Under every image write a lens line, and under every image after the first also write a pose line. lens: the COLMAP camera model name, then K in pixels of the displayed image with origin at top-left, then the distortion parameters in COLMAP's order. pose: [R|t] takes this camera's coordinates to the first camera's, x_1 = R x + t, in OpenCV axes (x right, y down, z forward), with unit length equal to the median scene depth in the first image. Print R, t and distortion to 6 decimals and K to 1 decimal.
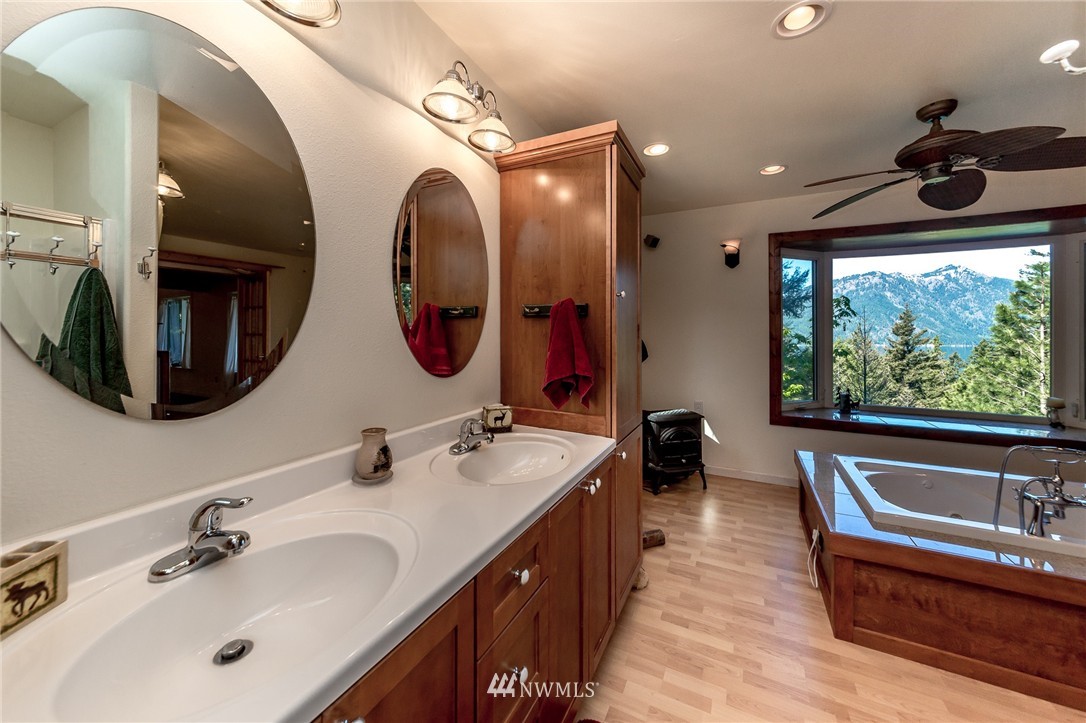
lens RADIAL K [[387.6, 0, 549.4], [0, 387.6, 327.8], [0, 0, 1]] dist [0.000498, 0.000212]
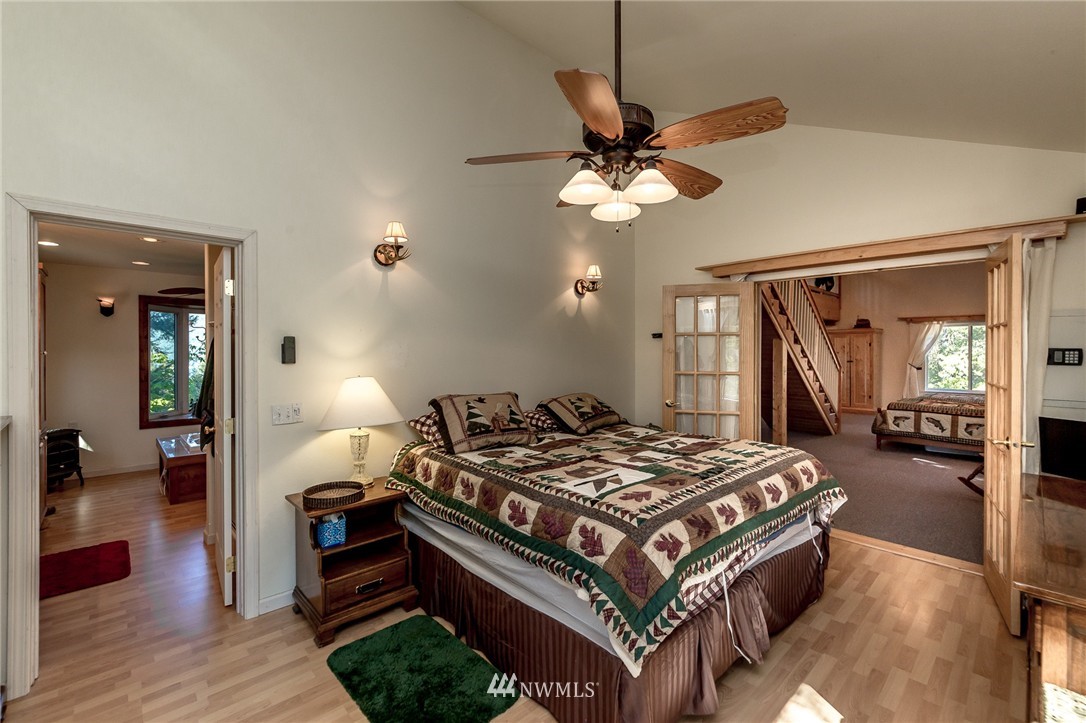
lens RADIAL K [[468.2, 0, 546.3], [0, 468.2, 362.0], [0, 0, 1]] dist [0.003069, 0.000303]
pose [[0.328442, -0.003379, 0.944518, -0.564758], [-0.006887, 0.999958, 0.005972, -0.021471], [-0.944499, -0.008466, 0.328405, -0.970112]]
